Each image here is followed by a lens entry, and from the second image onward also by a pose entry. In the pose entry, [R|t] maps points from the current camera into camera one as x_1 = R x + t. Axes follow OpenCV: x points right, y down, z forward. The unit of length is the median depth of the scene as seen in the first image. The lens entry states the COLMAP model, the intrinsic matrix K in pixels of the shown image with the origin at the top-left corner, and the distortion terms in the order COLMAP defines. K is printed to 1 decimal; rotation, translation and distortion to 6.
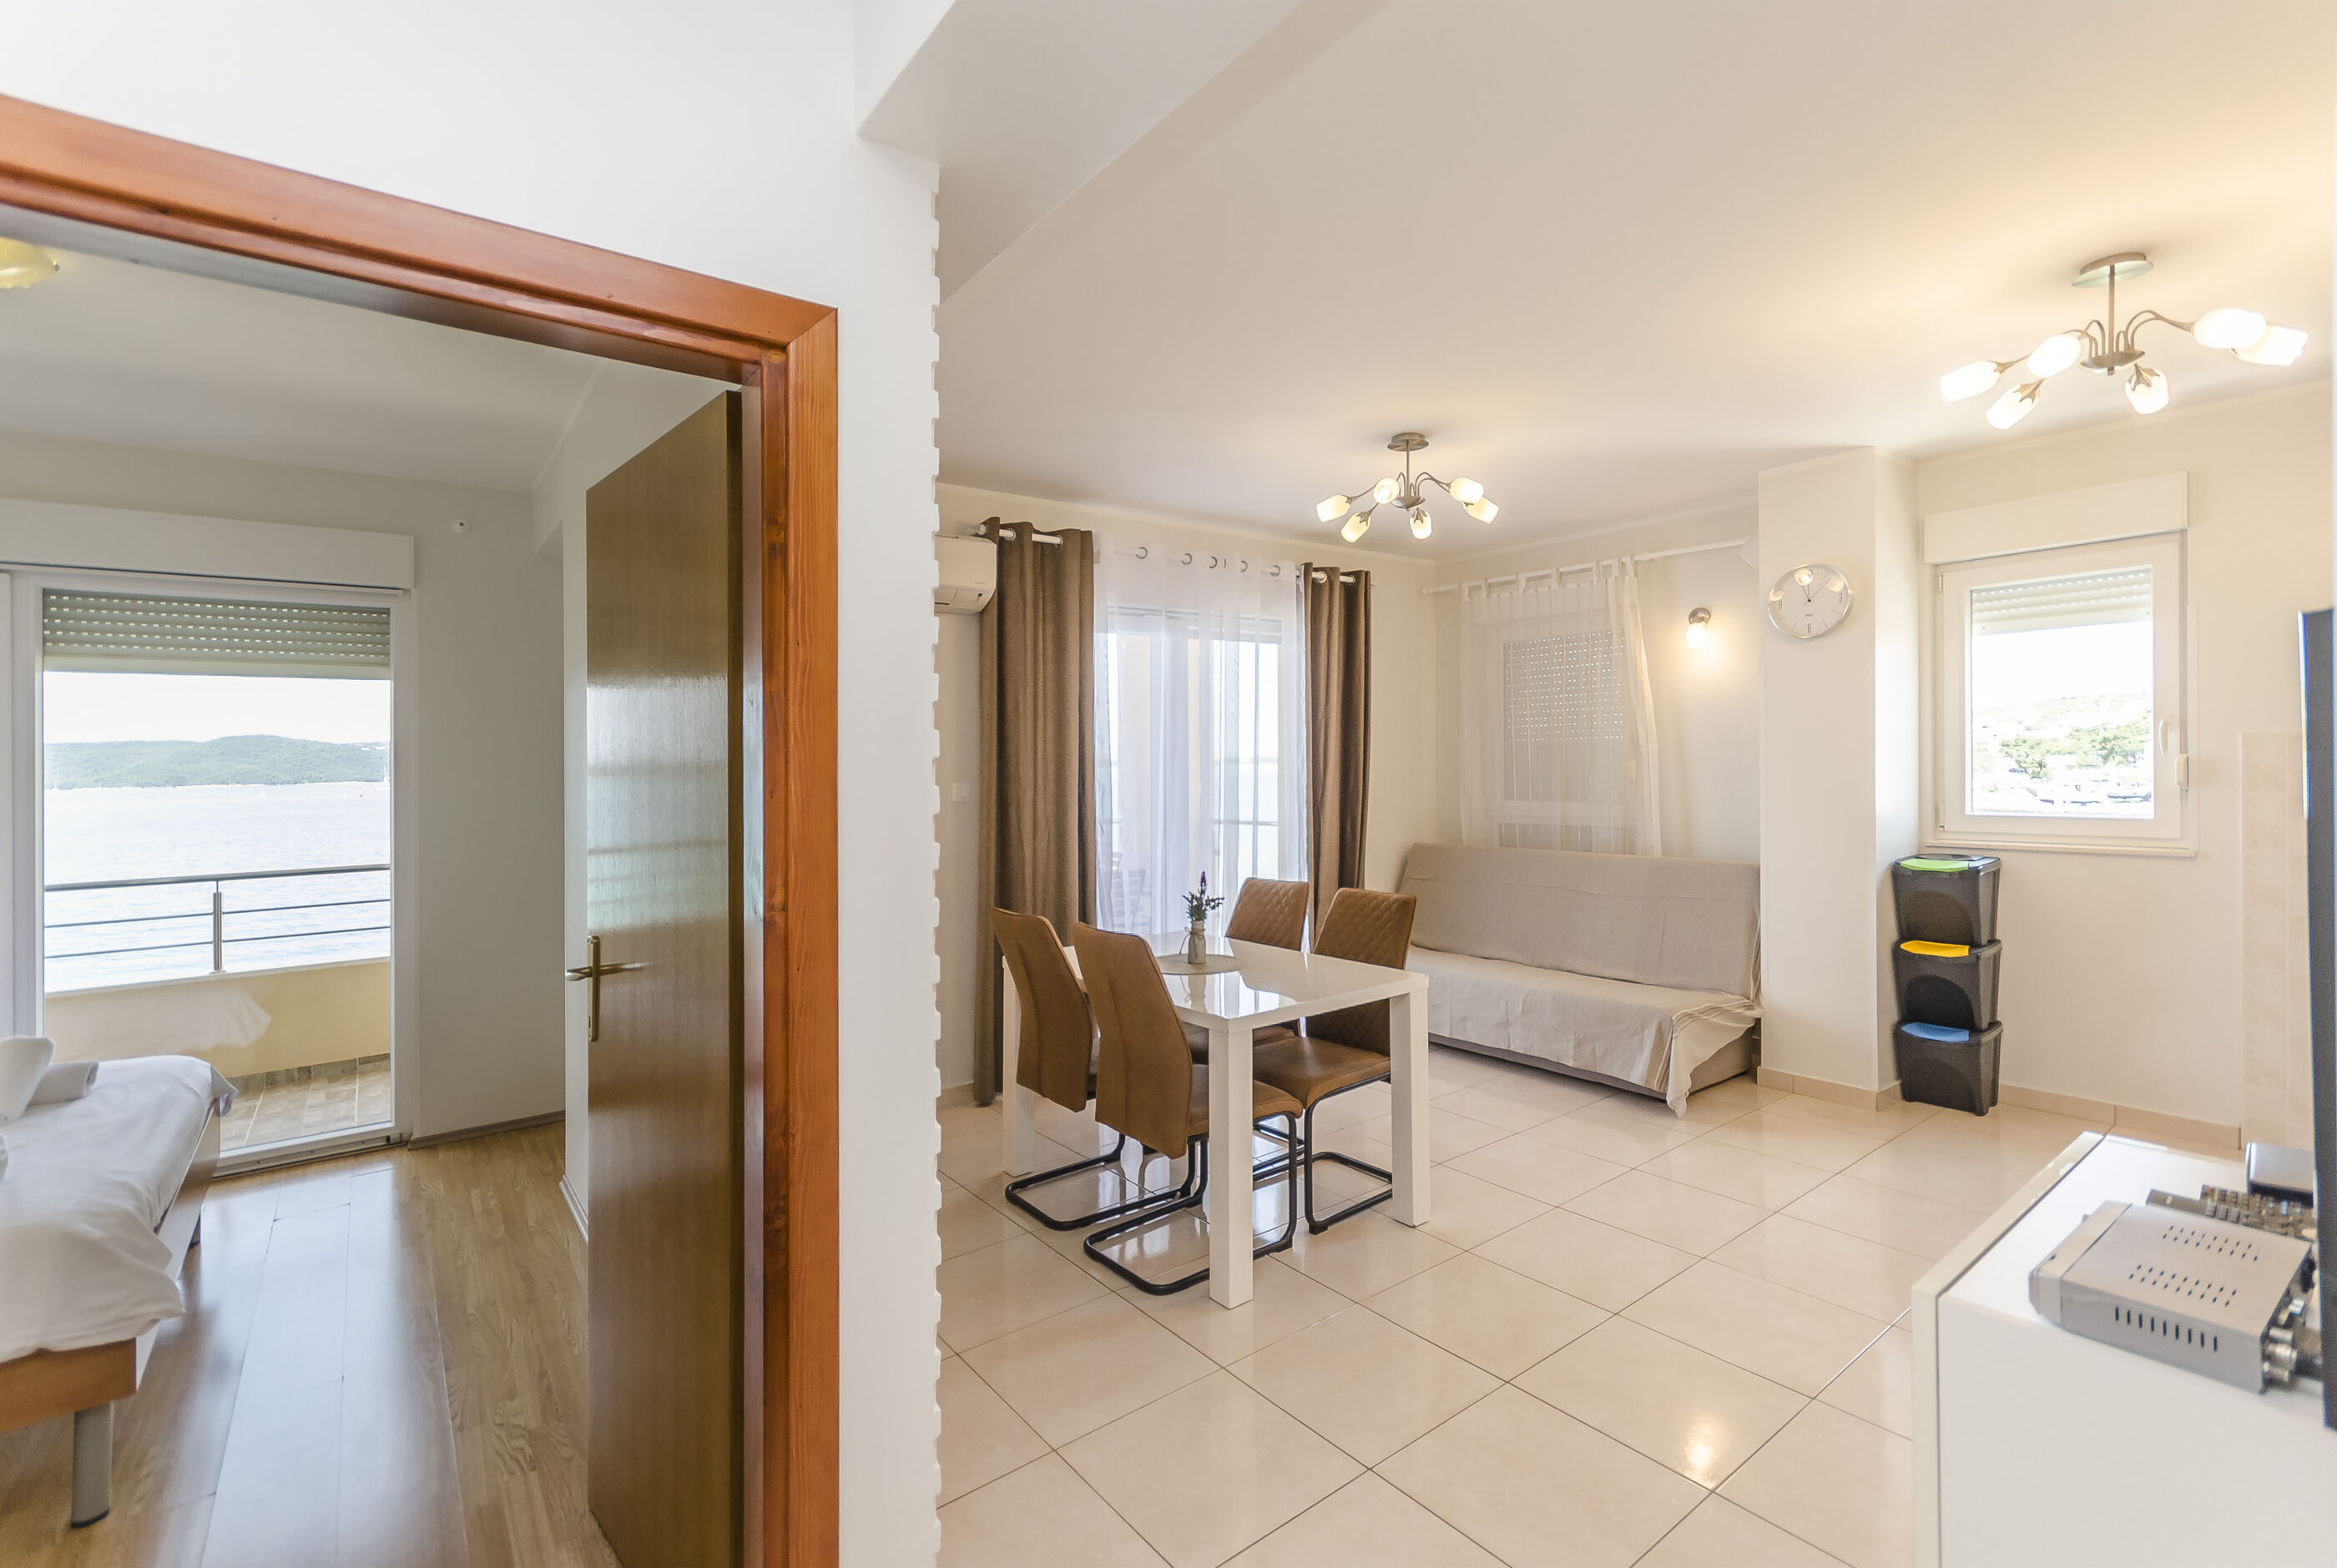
lens RADIAL K [[1035.4, 0, 1149.2], [0, 1035.4, 789.1], [0, 0, 1]] dist [0.009747, -0.001653]
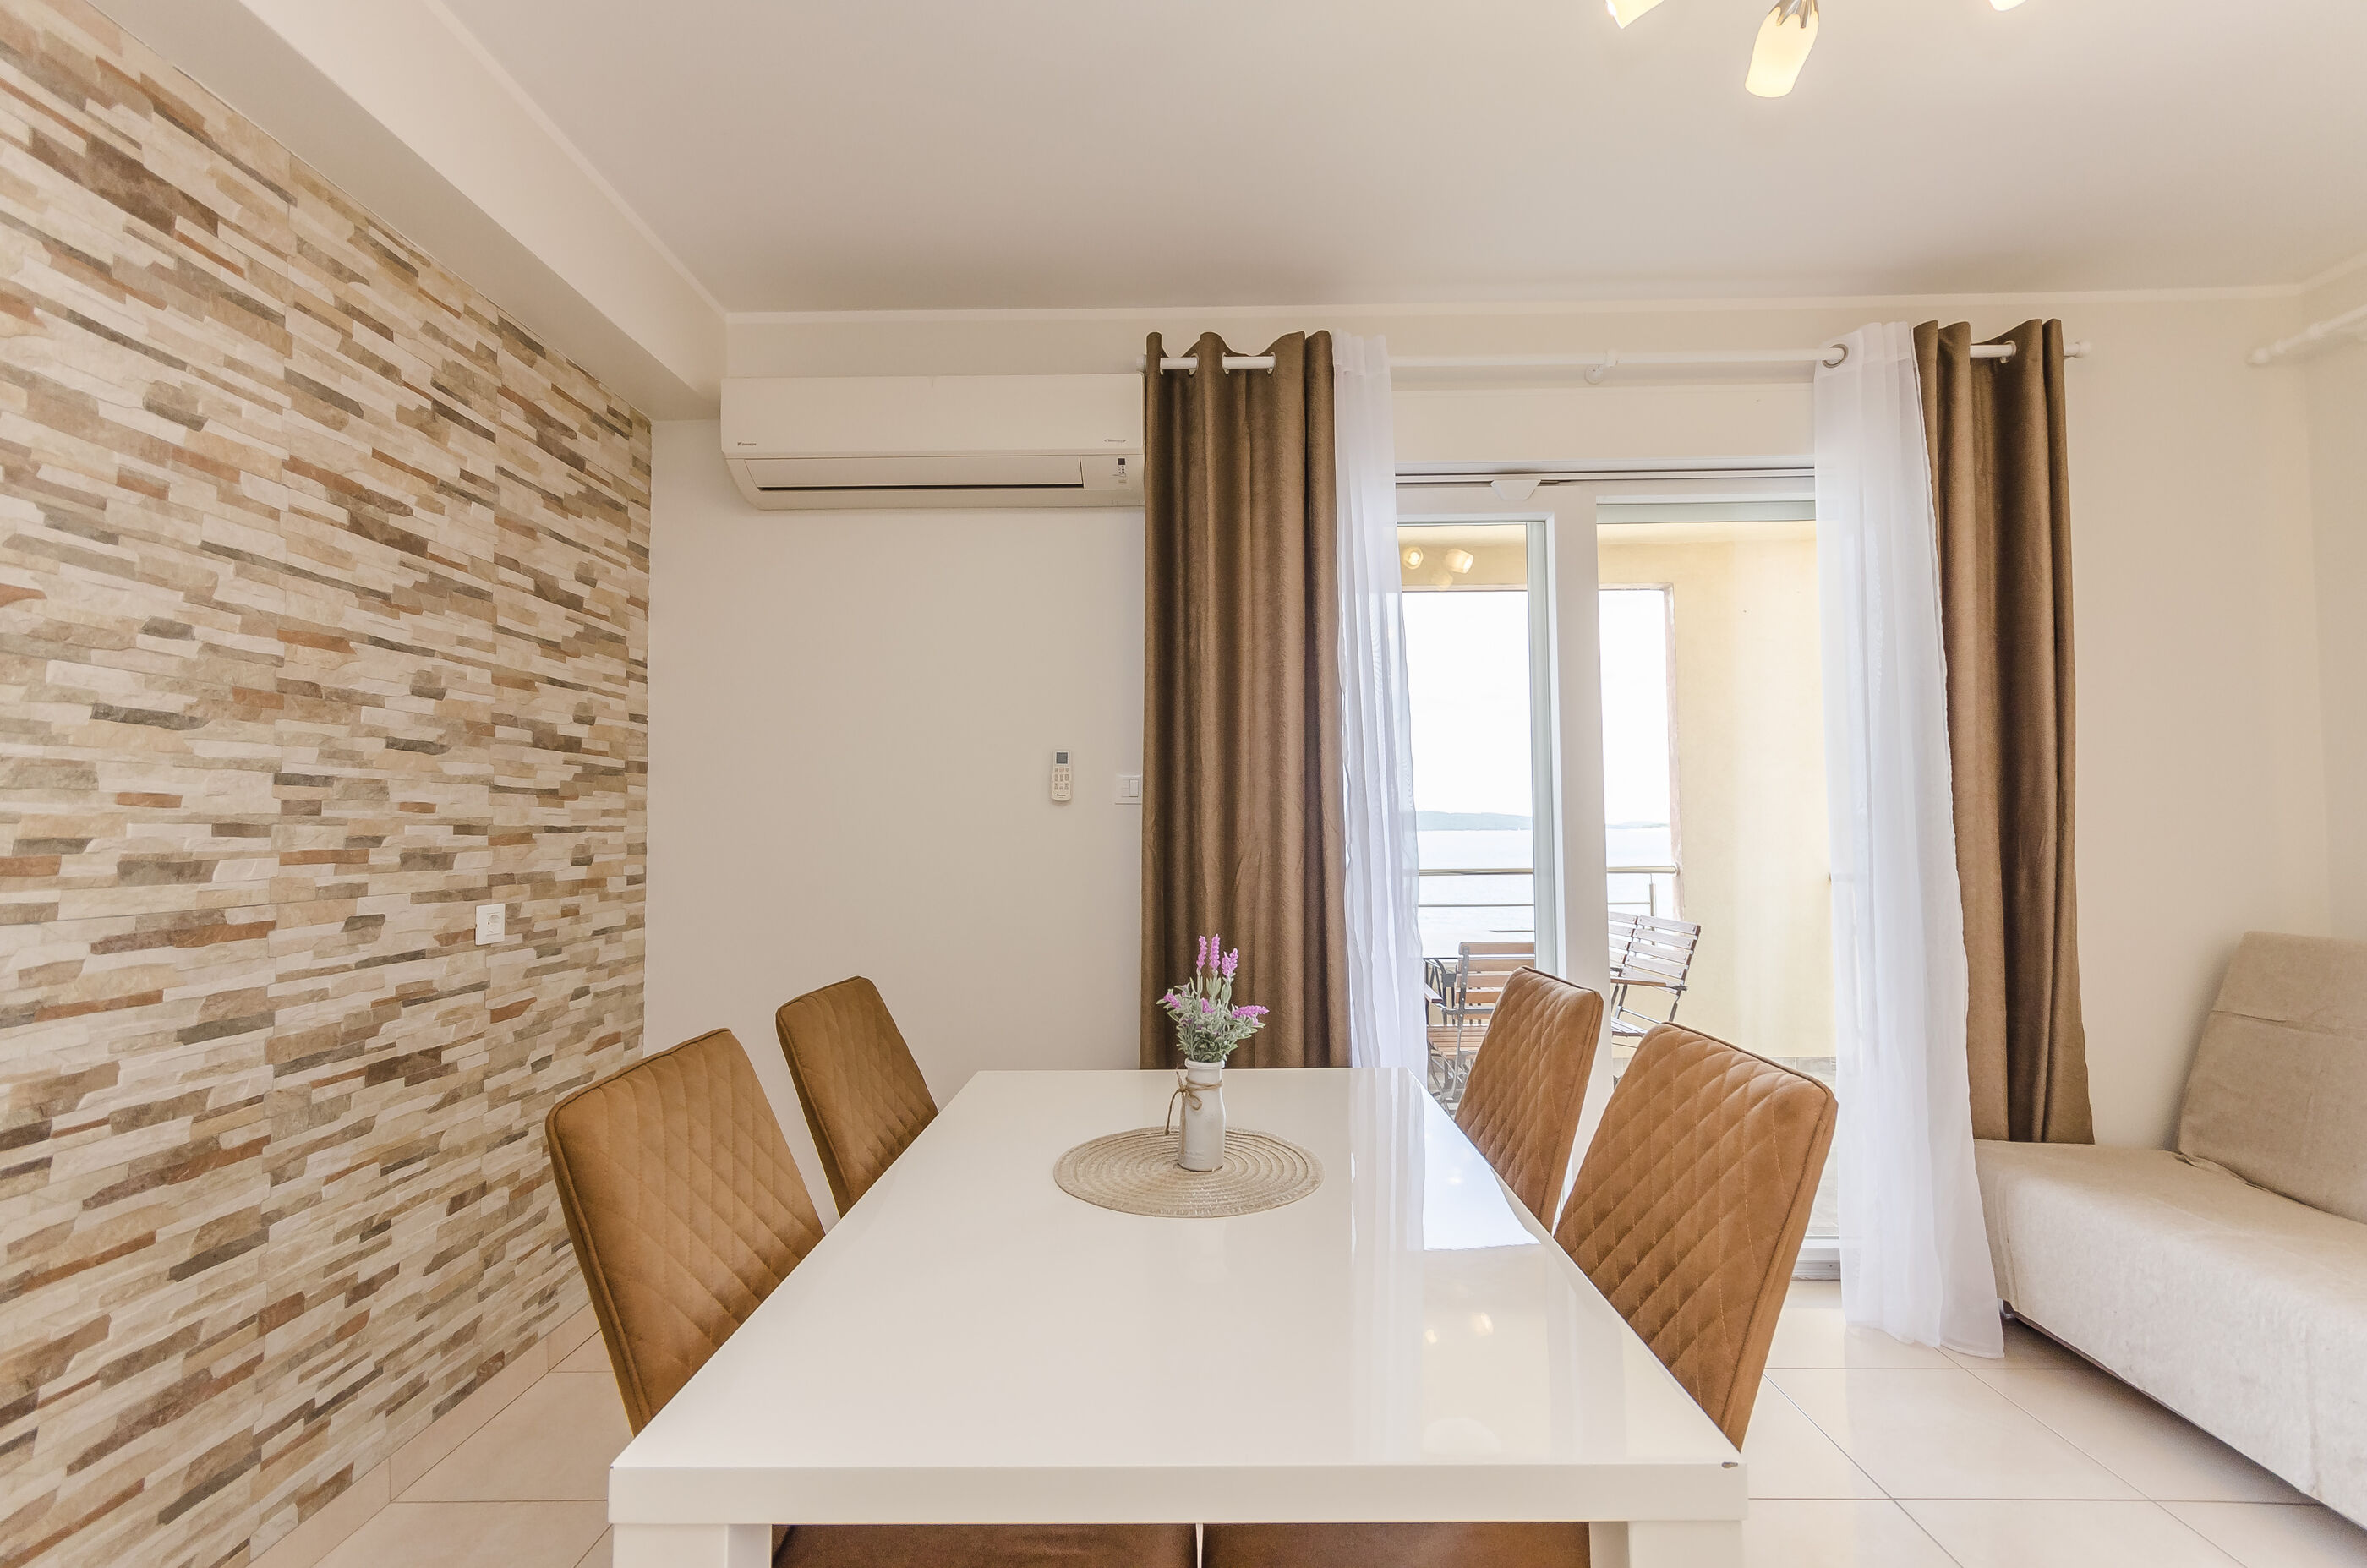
lens RADIAL K [[1049.1, 0, 1181.5], [0, 1049.1, 764.4], [0, 0, 1]] dist [0.004822, 0.000713]
pose [[0.792457, -0.023799, -0.609463, 0.246202], [-0.024585, 0.997180, -0.070906, 0.033721], [0.609432, 0.071174, 0.789637, 0.554306]]
